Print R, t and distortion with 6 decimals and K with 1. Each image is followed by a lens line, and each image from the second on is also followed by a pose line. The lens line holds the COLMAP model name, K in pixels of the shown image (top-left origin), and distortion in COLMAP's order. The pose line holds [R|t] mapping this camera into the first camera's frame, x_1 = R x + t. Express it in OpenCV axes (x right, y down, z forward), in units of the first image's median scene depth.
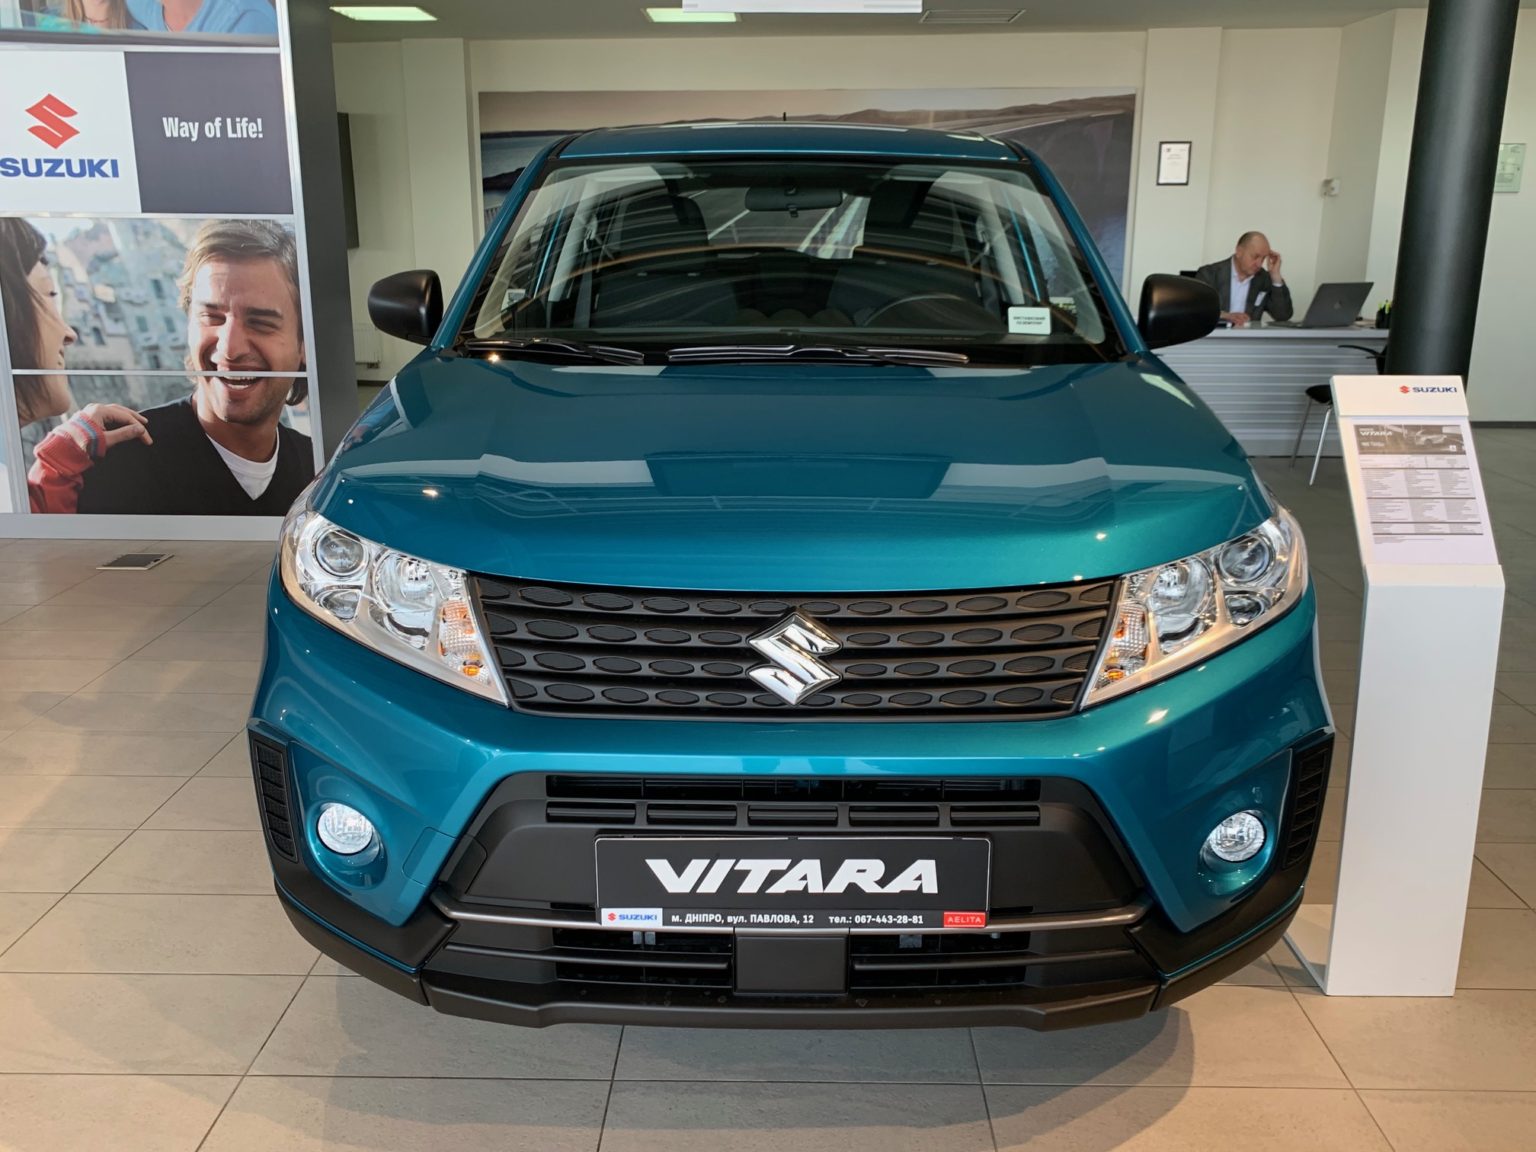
lens RADIAL K [[1354.3, 0, 769.3], [0, 1354.3, 577.3], [0, 0, 1]] dist [0.050344, -0.070804]
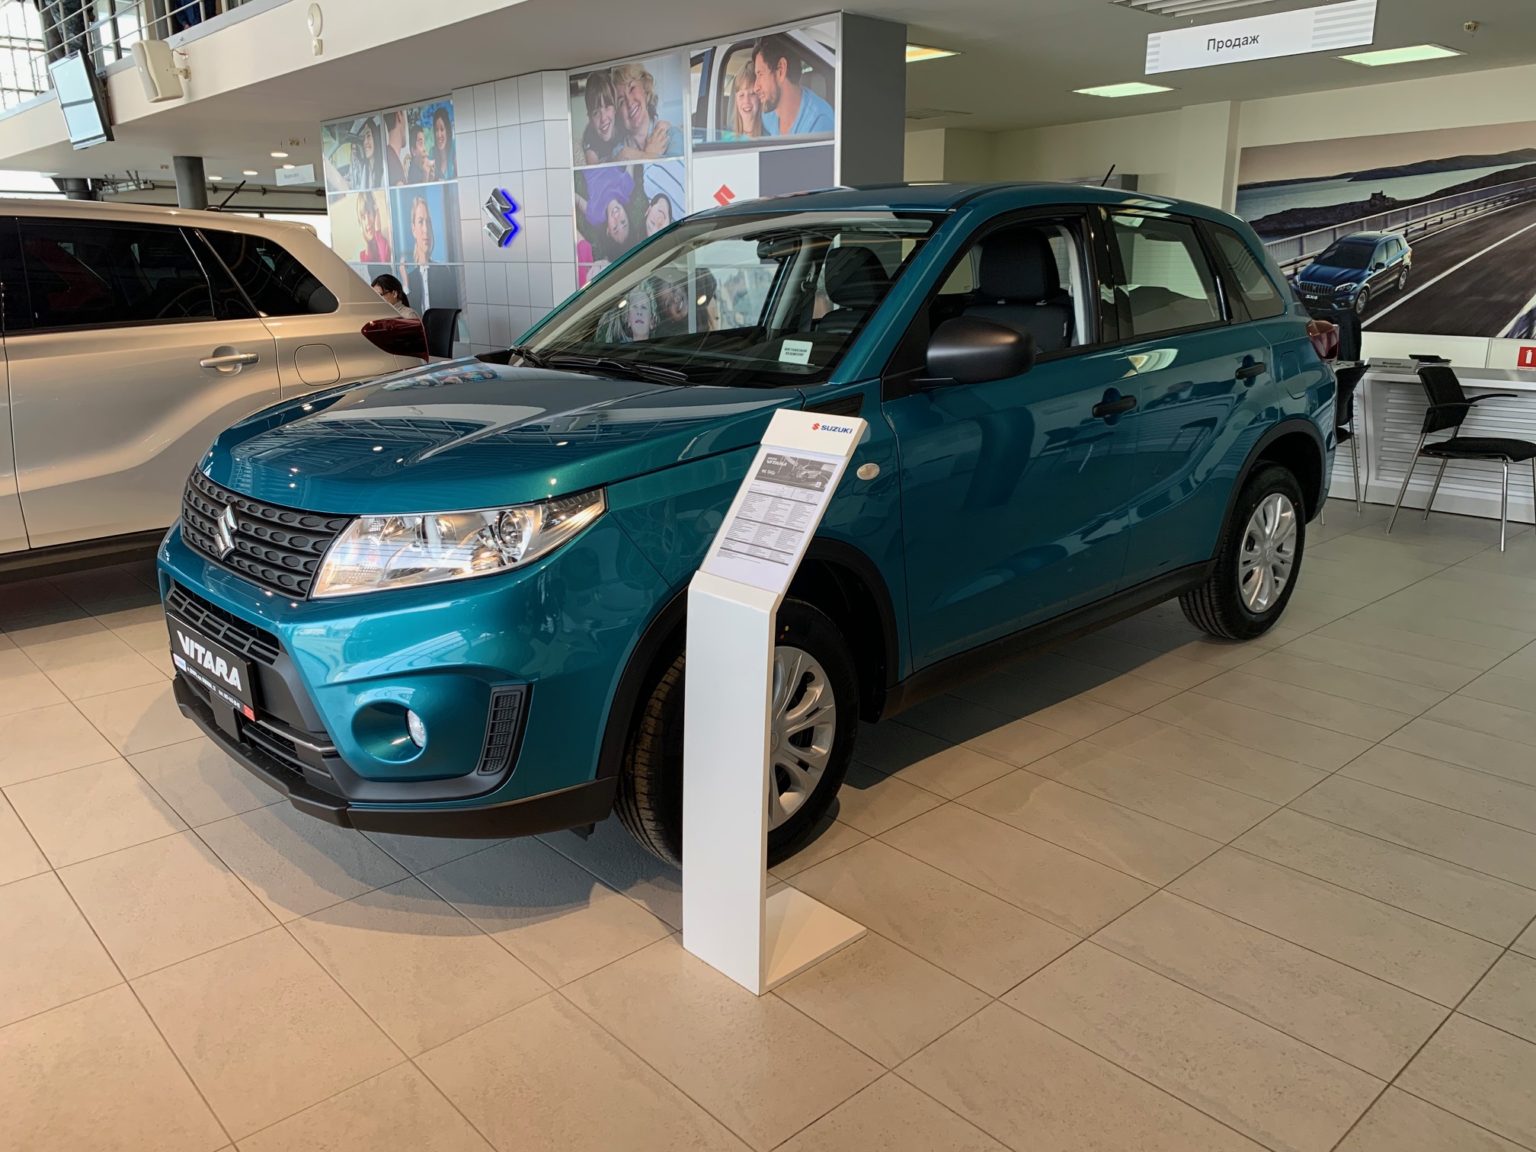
lens RADIAL K [[1176.2, 0, 764.3], [0, 1176.2, 583.7], [0, 0, 1]] dist [0.039450, -0.039576]
pose [[0.680185, 0.185121, -0.709280, 1.484709], [-0.180176, 0.980124, 0.083026, -0.114987], [0.710552, 0.071322, 0.700020, 0.450267]]
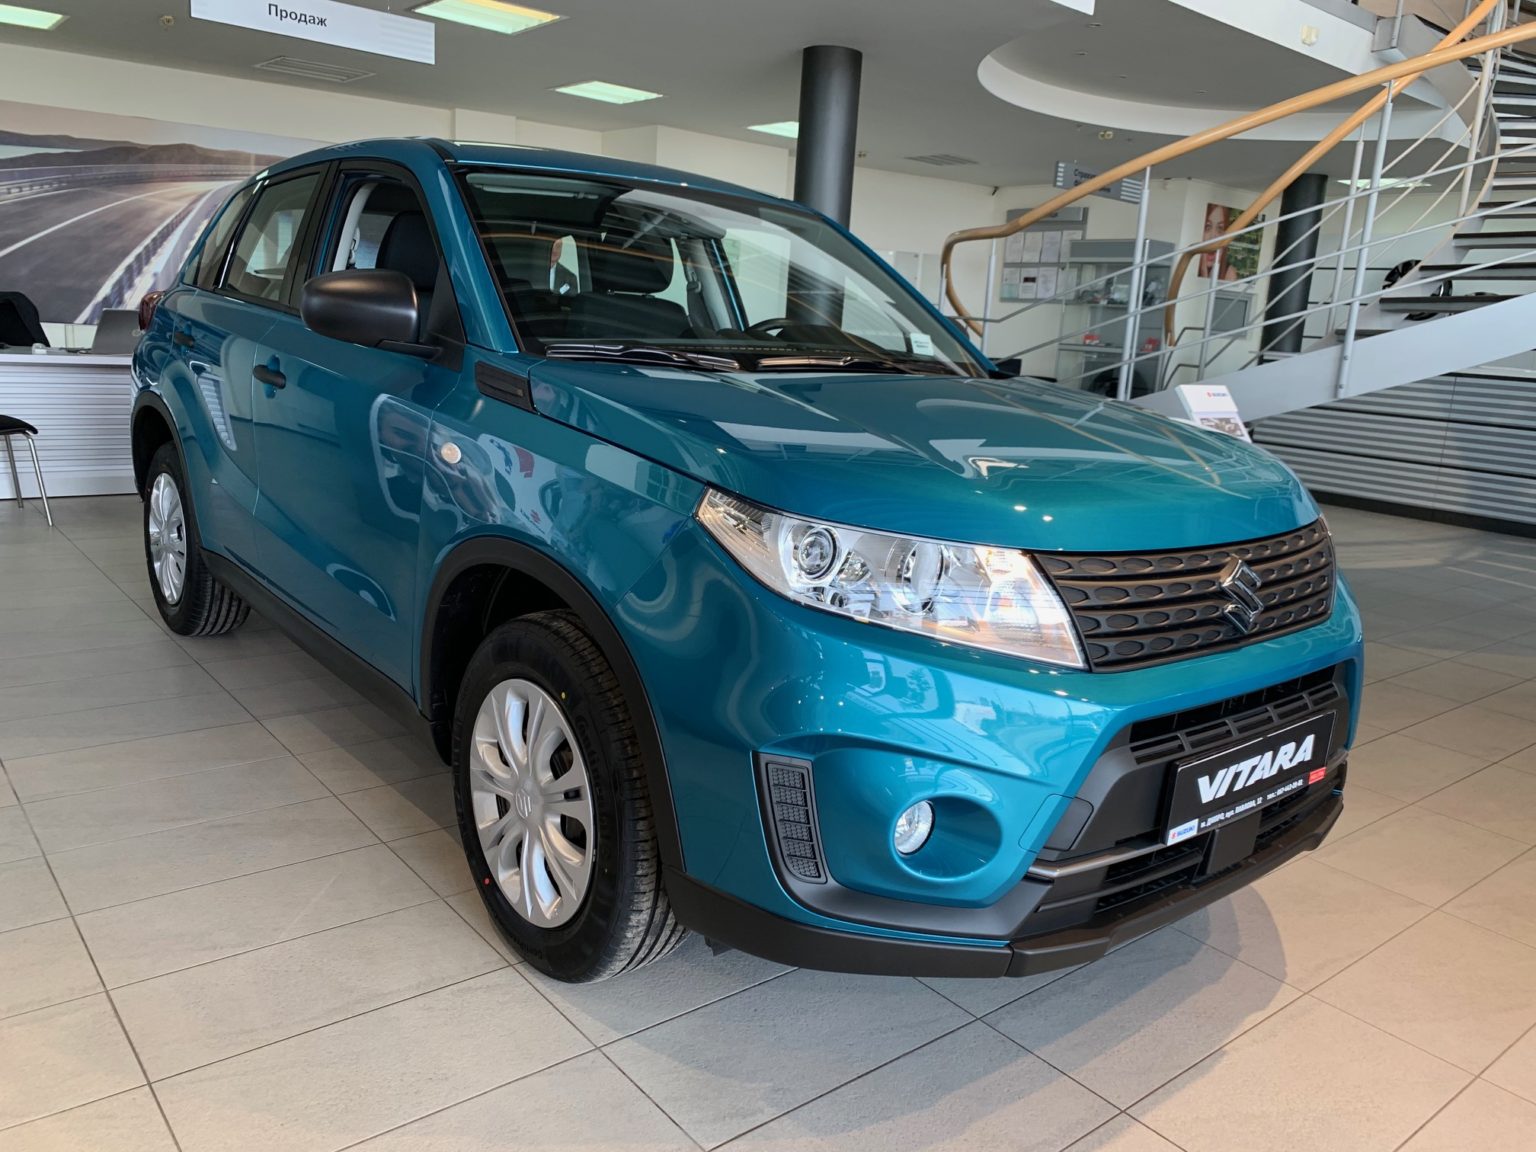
lens RADIAL K [[1176.2, 0, 764.9], [0, 1176.2, 577.1], [0, 0, 1]] dist [0.039450, -0.039576]
pose [[0.759302, -0.097434, 0.643403, -0.994298], [0.107346, 0.993936, 0.023834, -0.028116], [-0.641824, 0.050969, 0.765156, 0.443190]]
